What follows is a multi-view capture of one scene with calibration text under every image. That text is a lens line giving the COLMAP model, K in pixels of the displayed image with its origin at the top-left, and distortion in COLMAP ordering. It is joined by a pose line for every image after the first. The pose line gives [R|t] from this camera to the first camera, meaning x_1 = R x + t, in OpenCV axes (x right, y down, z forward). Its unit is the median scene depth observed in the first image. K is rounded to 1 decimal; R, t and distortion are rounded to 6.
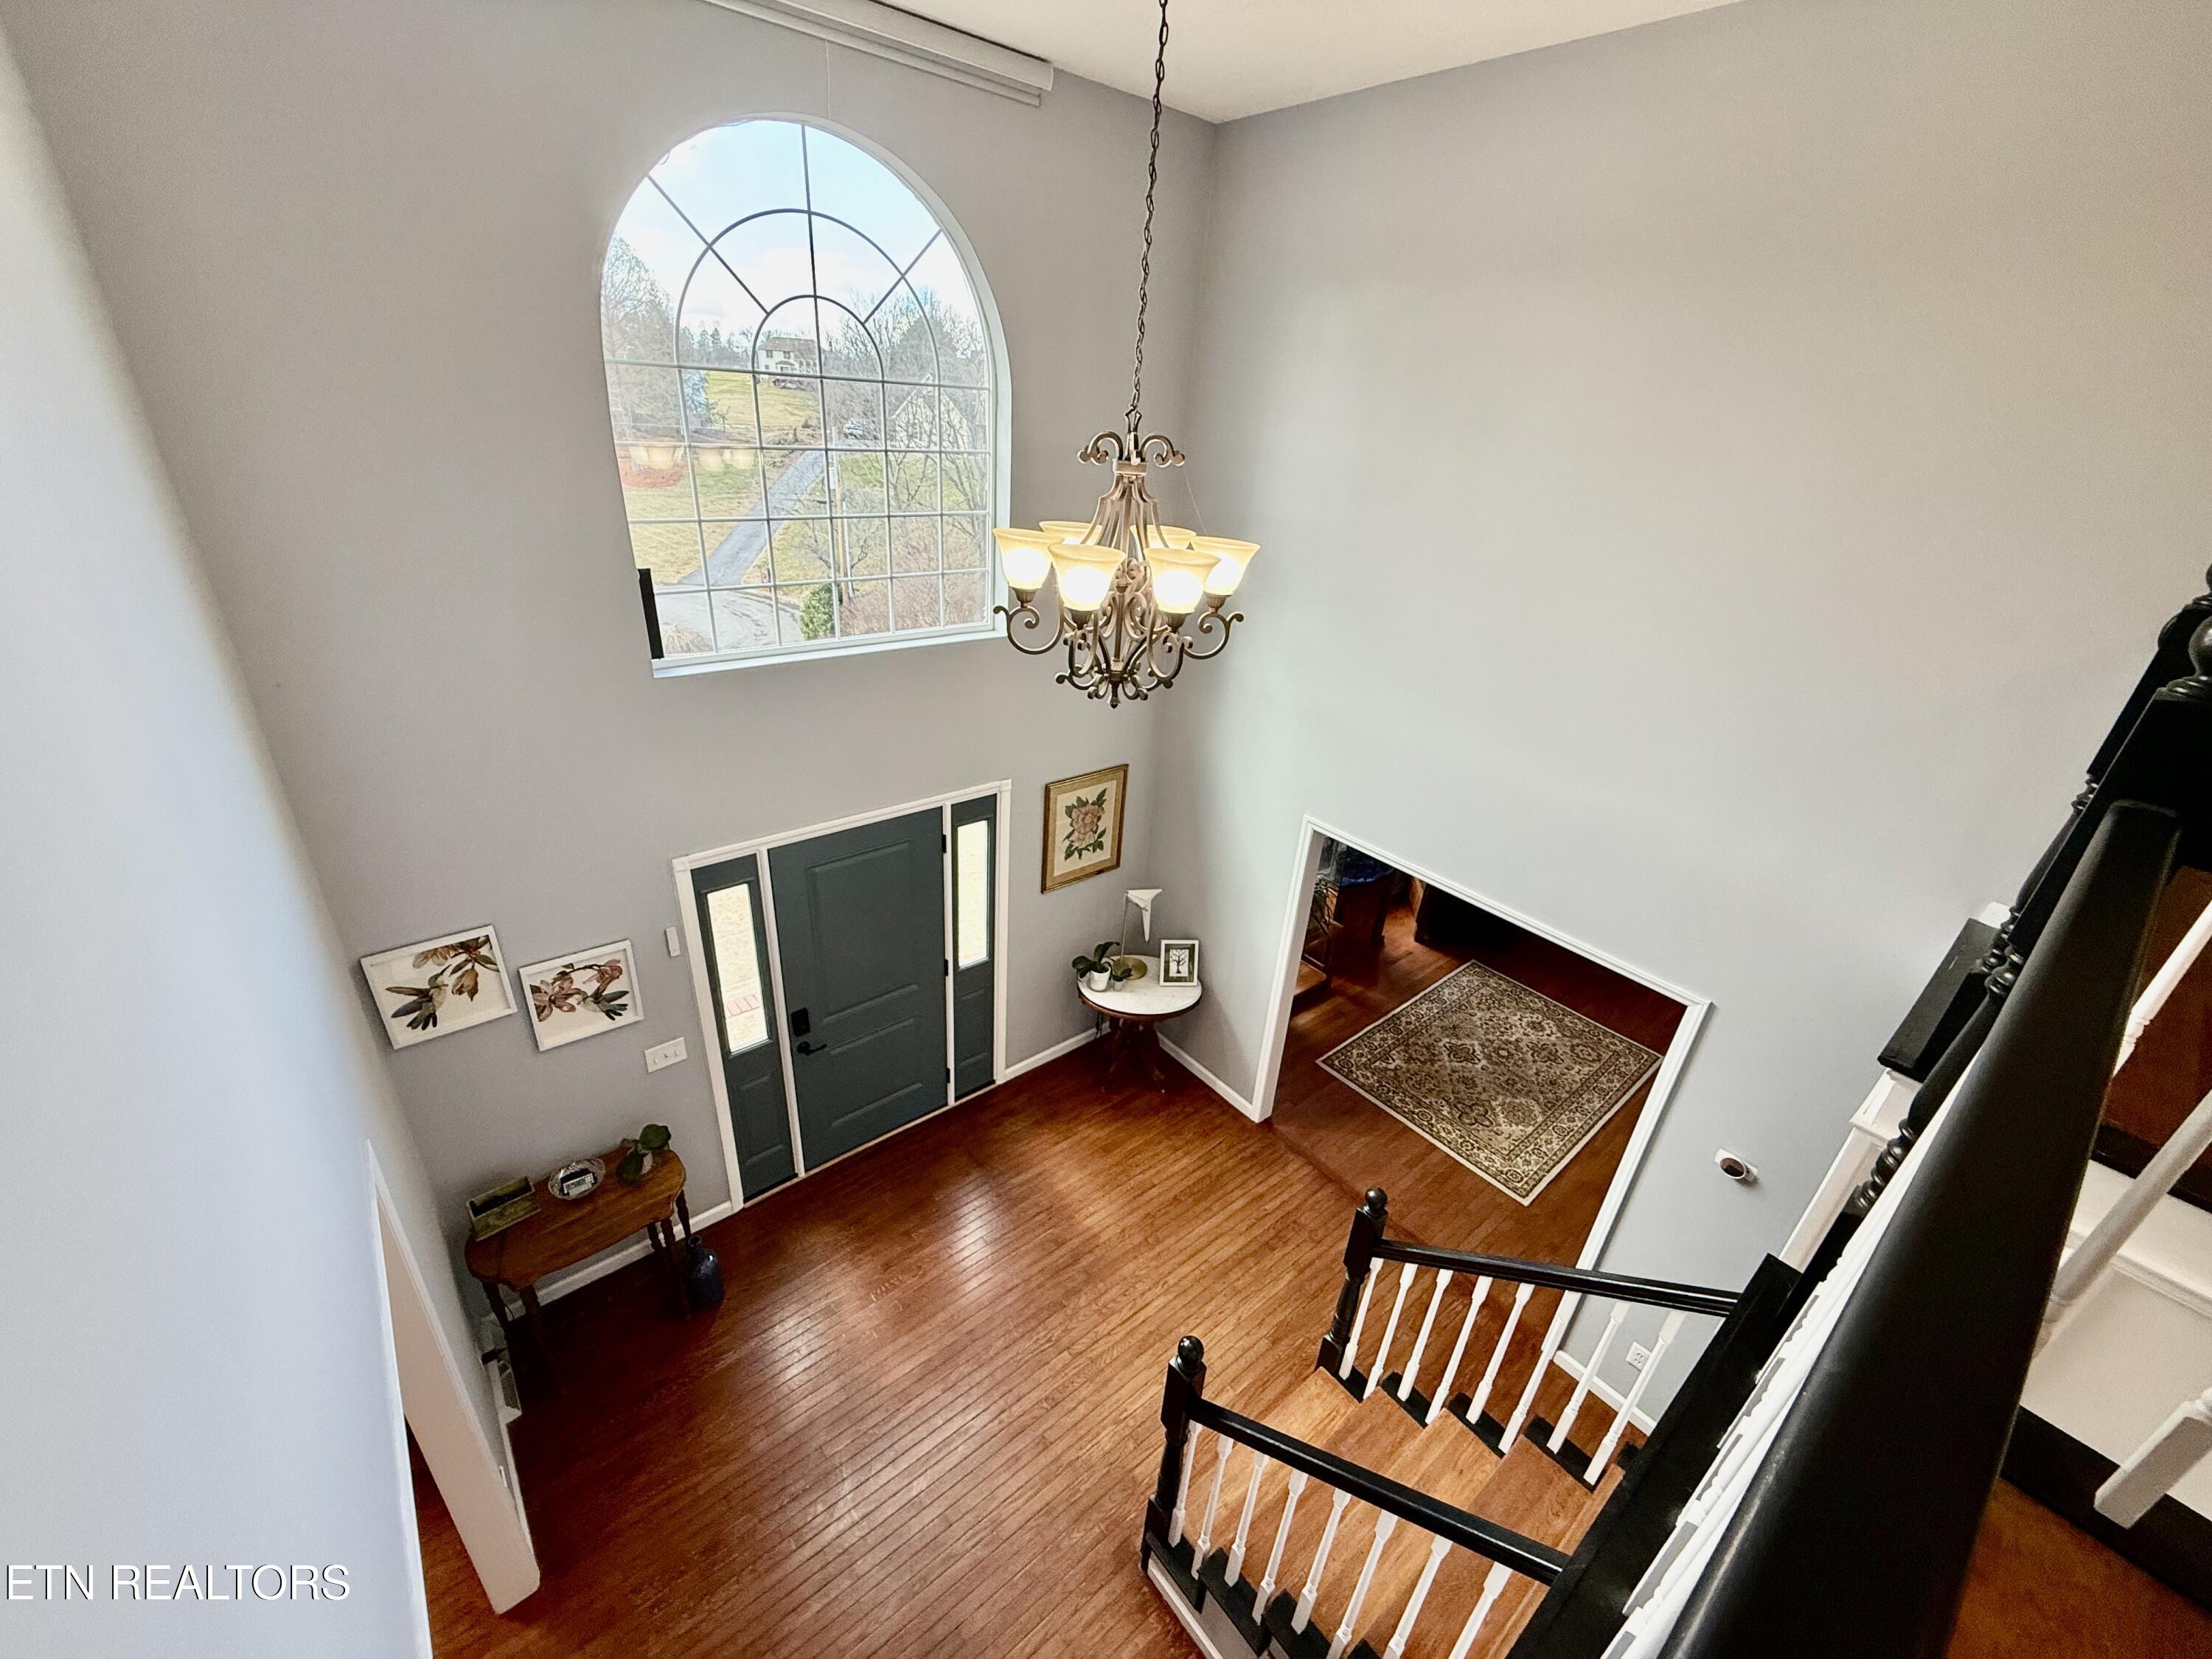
lens RADIAL K [[877.6, 0, 1099.7], [0, 877.6, 835.3], [0, 0, 1]] dist [0.000377, 0.000068]
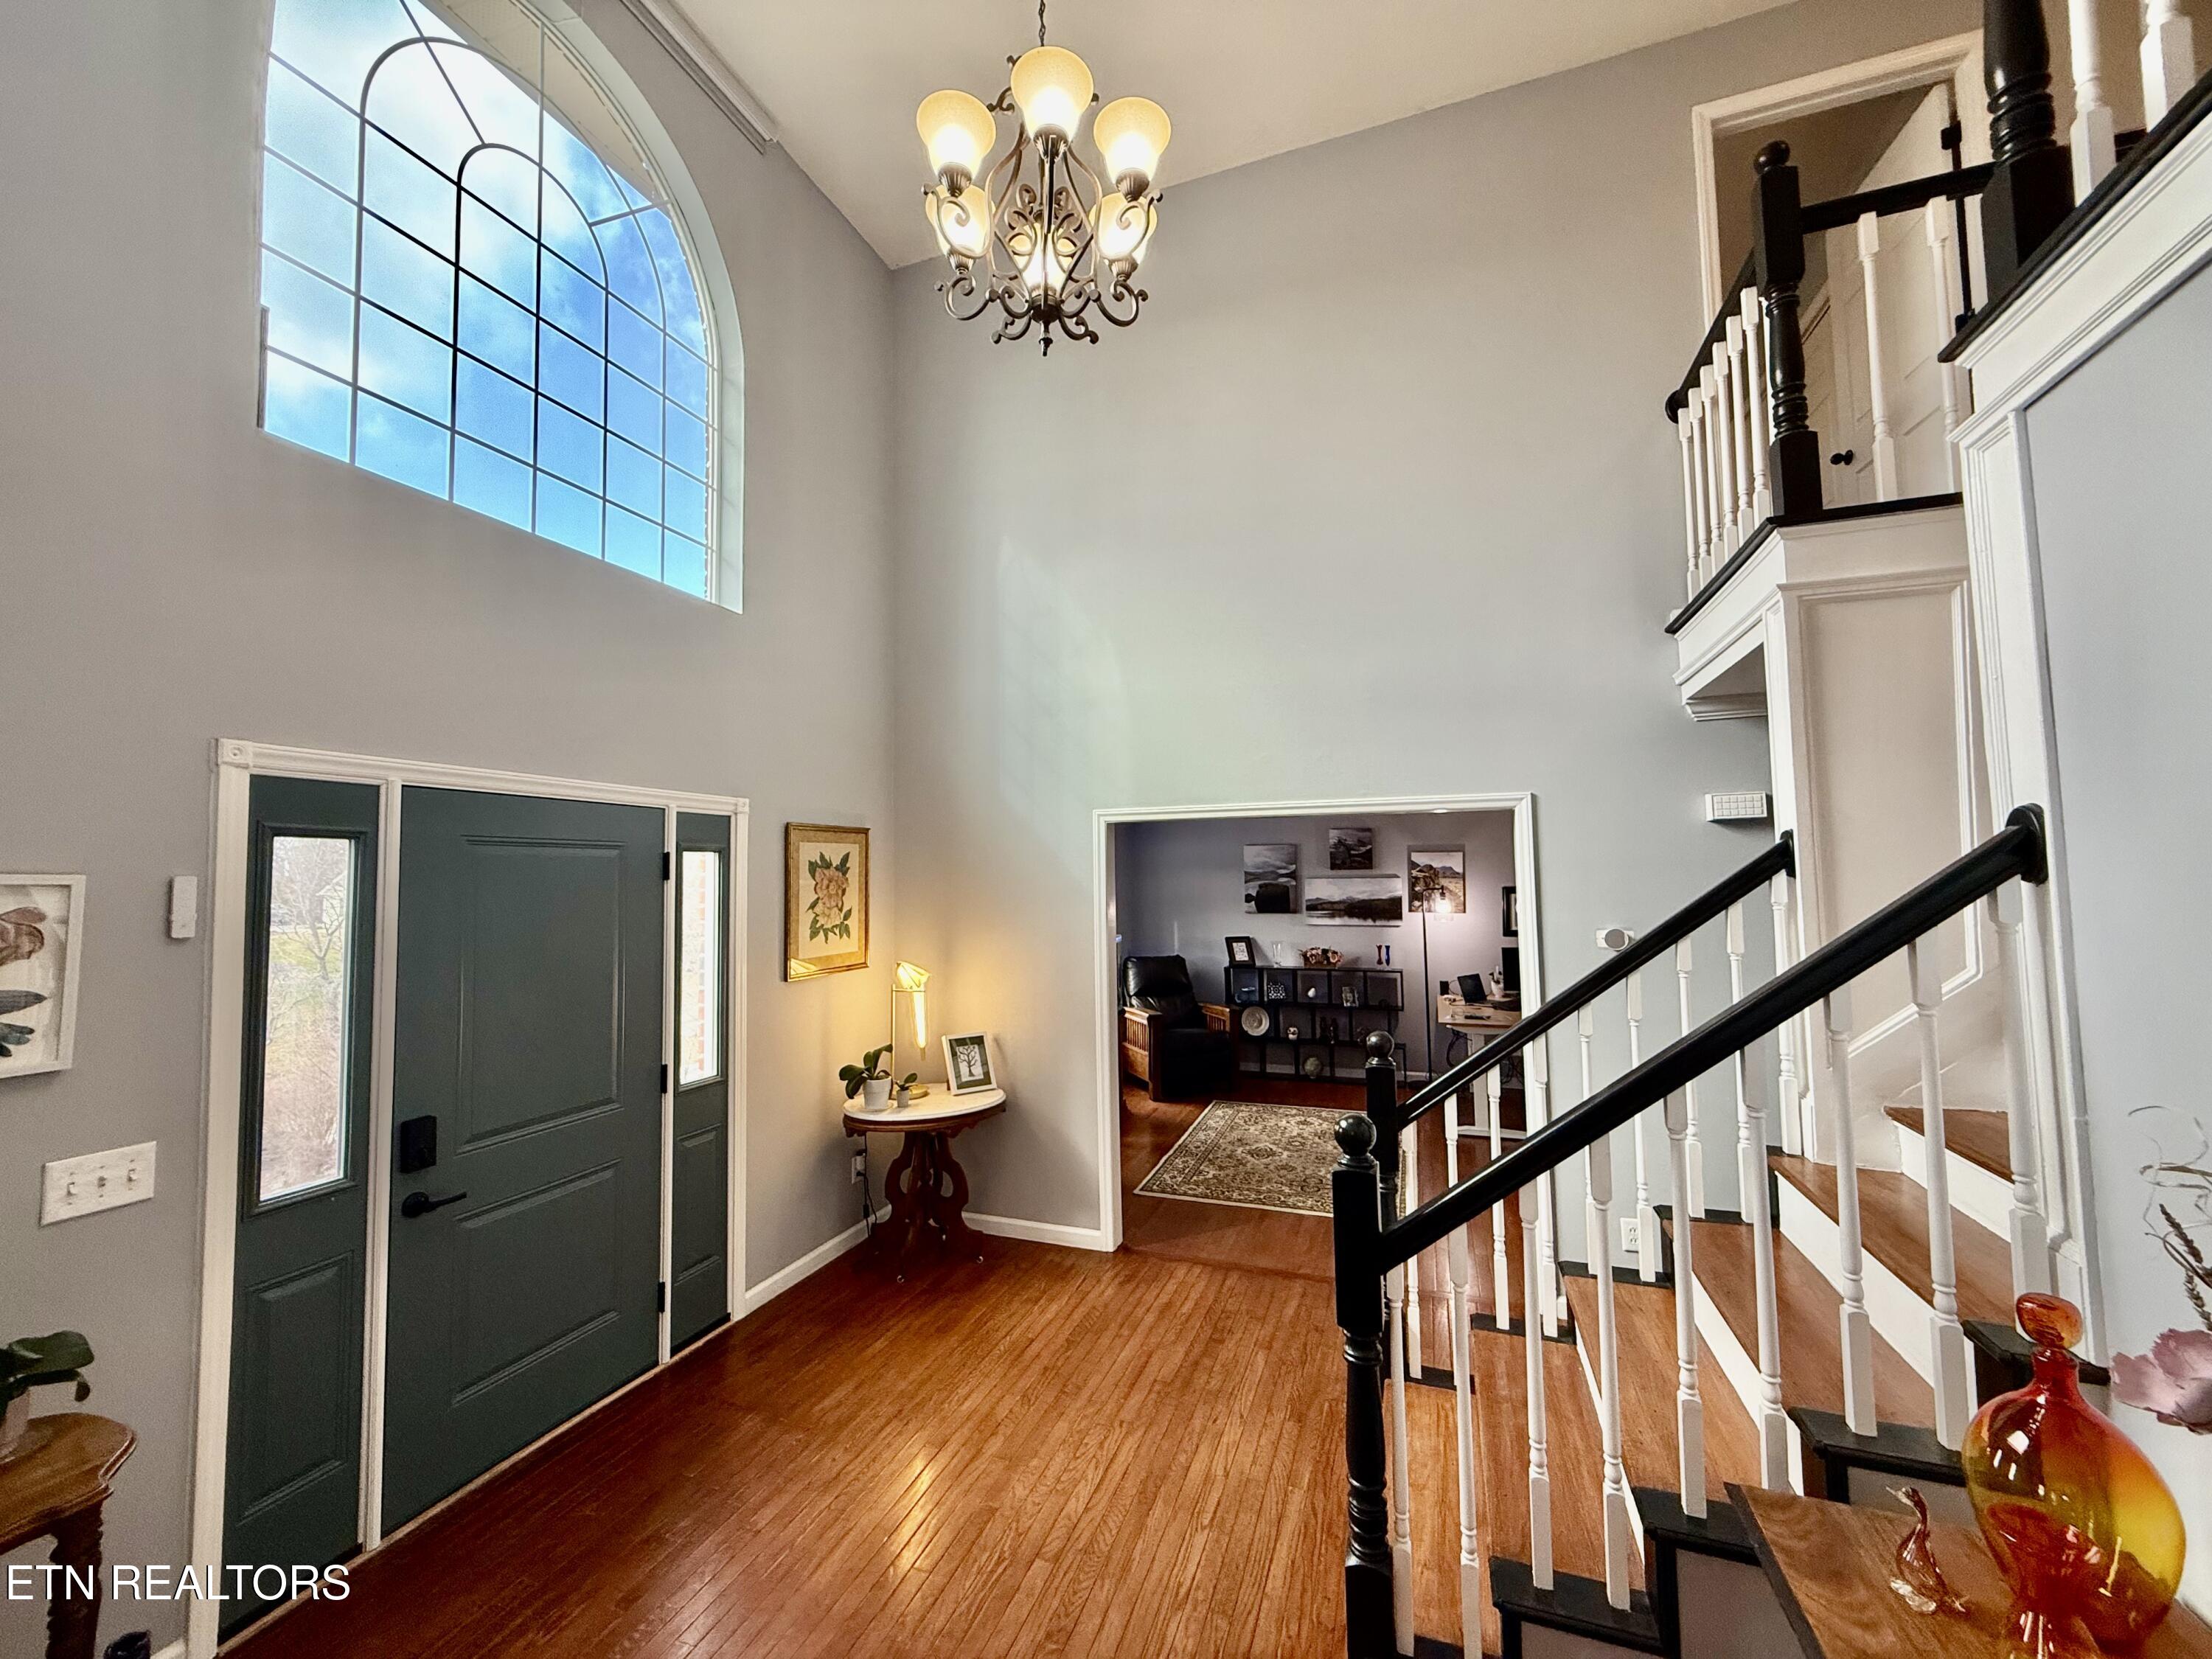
lens RADIAL K [[877.6, 0, 1099.7], [0, 877.6, 835.3], [0, 0, 1]] dist [0.000377, 0.000068]
pose [[0.861273, -0.049631, 0.505713, -0.201912], [0.284970, 0.871163, -0.399833, 0.322852], [-0.420715, 0.488478, 0.764453, 0.254558]]
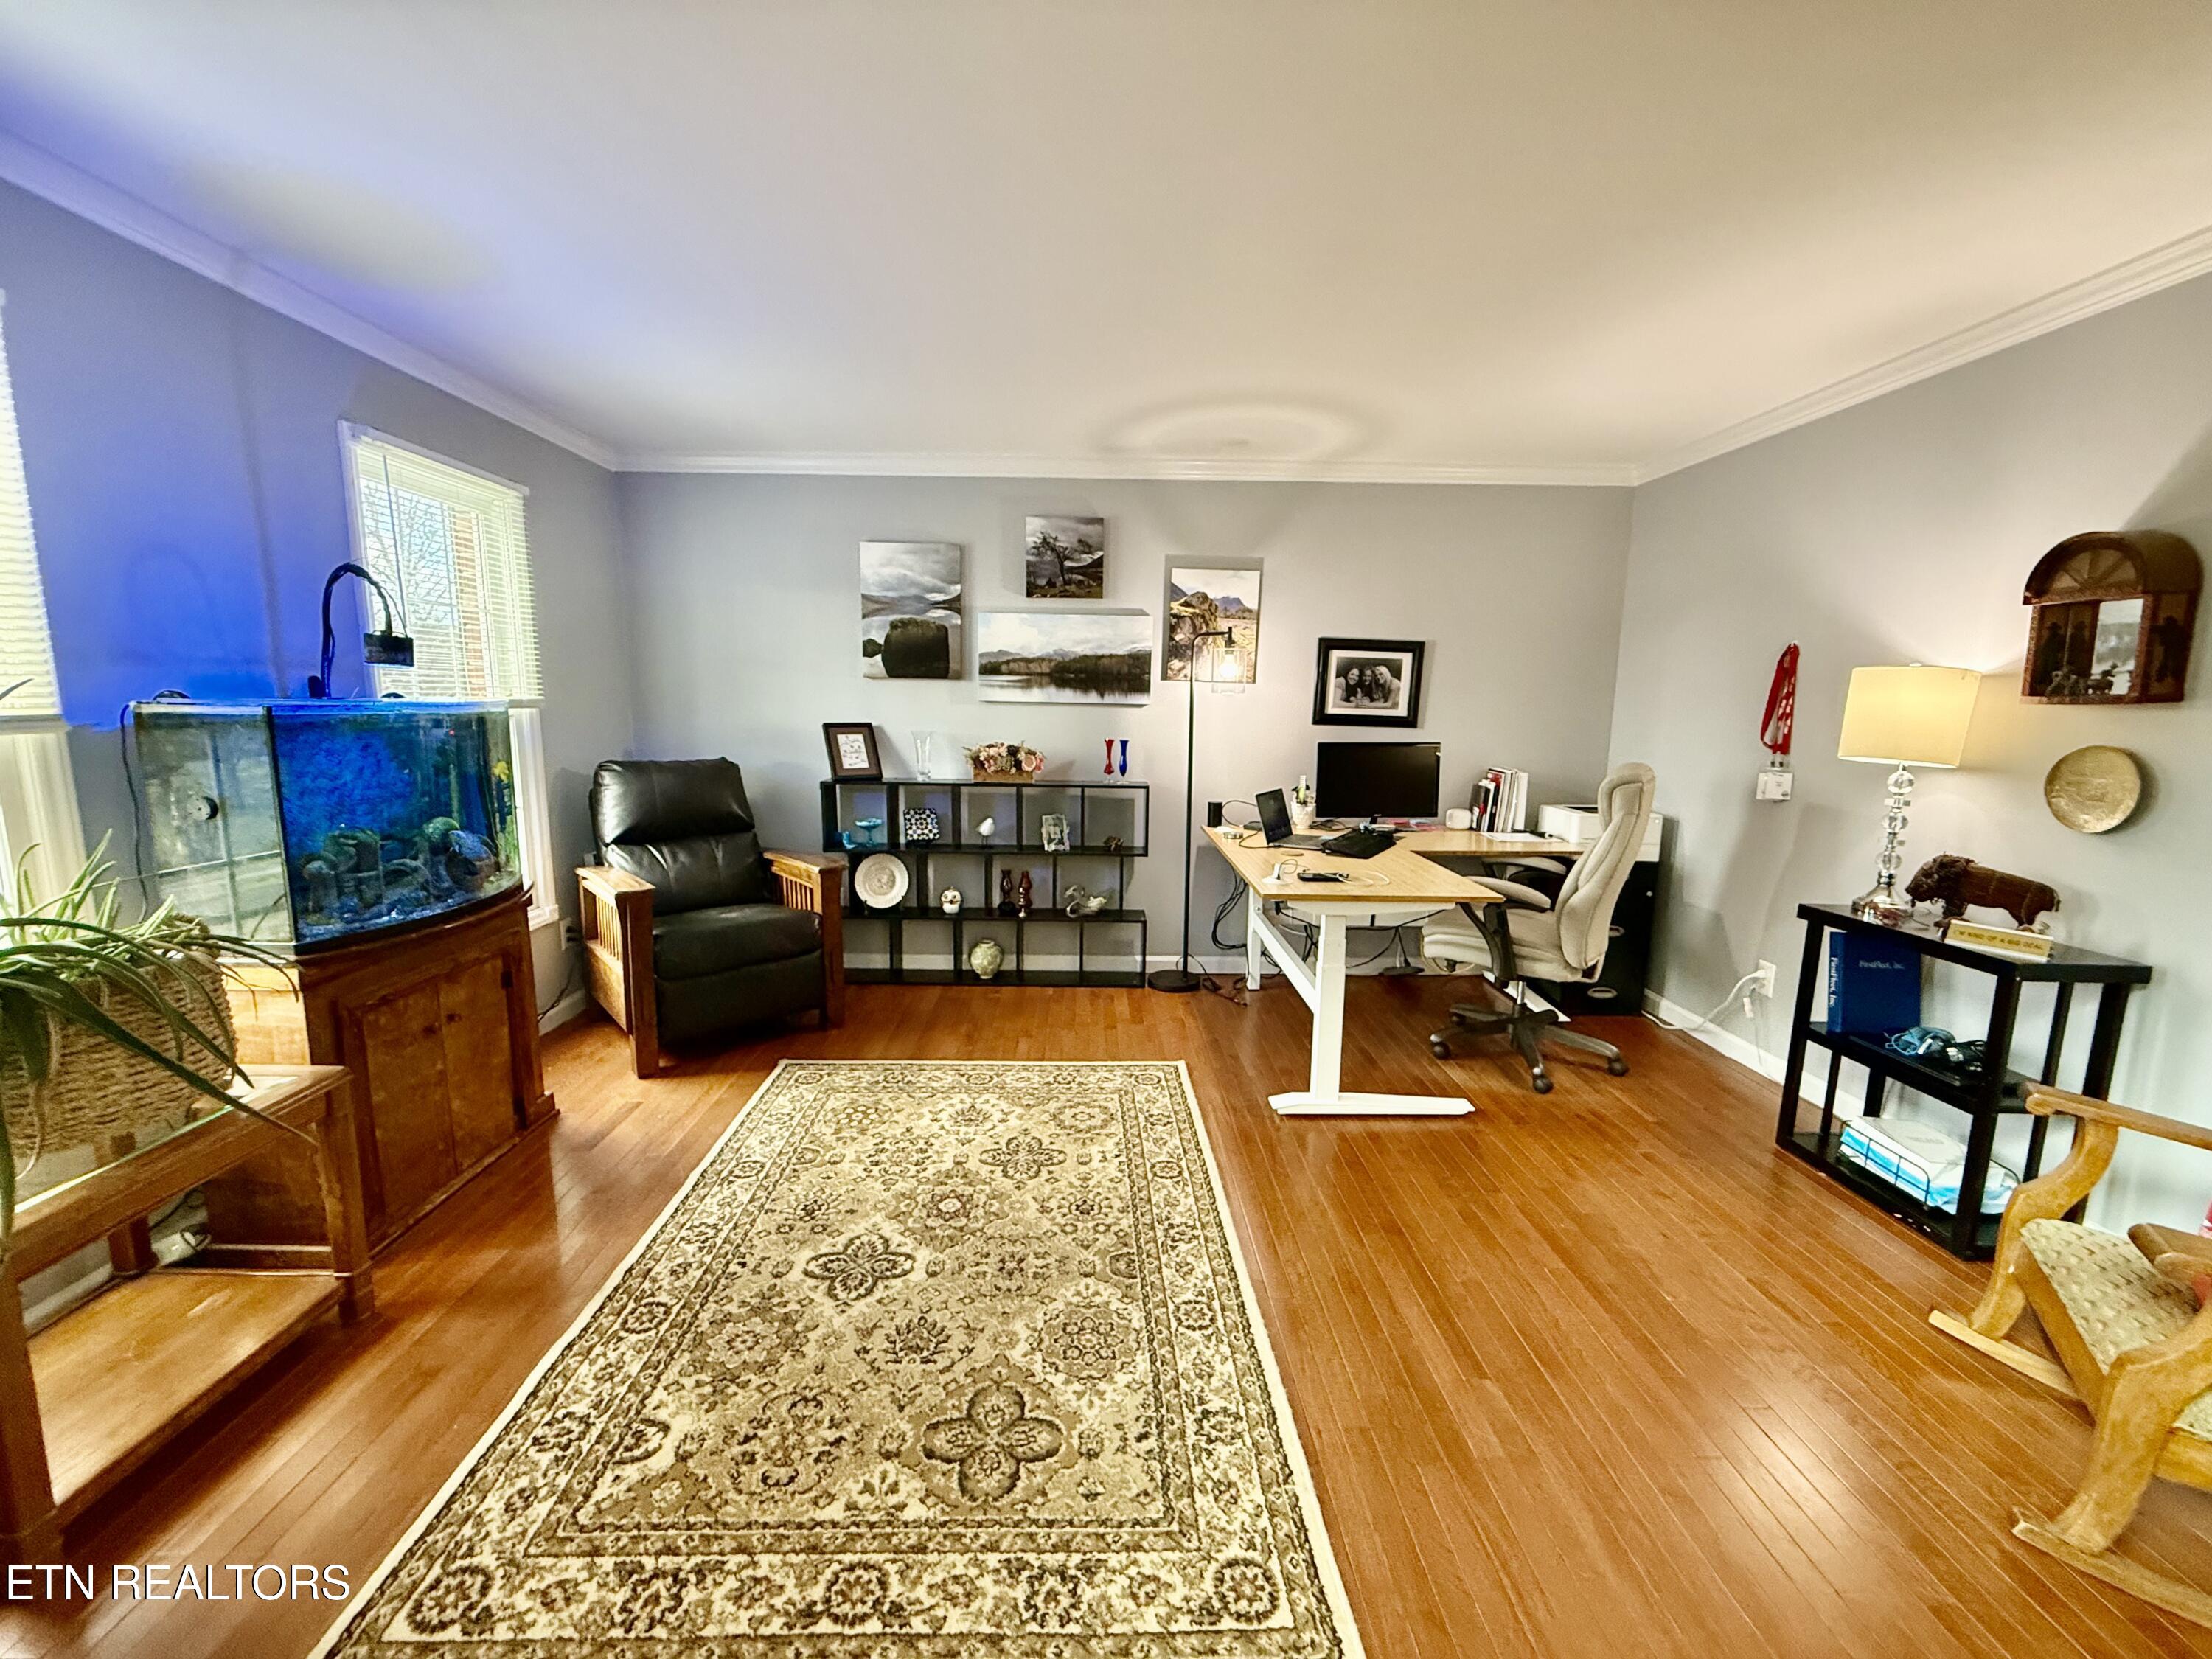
lens RADIAL K [[877.6, 0, 1099.7], [0, 877.6, 835.3], [0, 0, 1]] dist [0.000377, 0.000068]
pose [[0.620573, -0.175344, 0.764293, 0.278903], [0.370049, 0.924807, -0.088295, 0.184205], [-0.691341, 0.337619, 0.638796, 0.771024]]
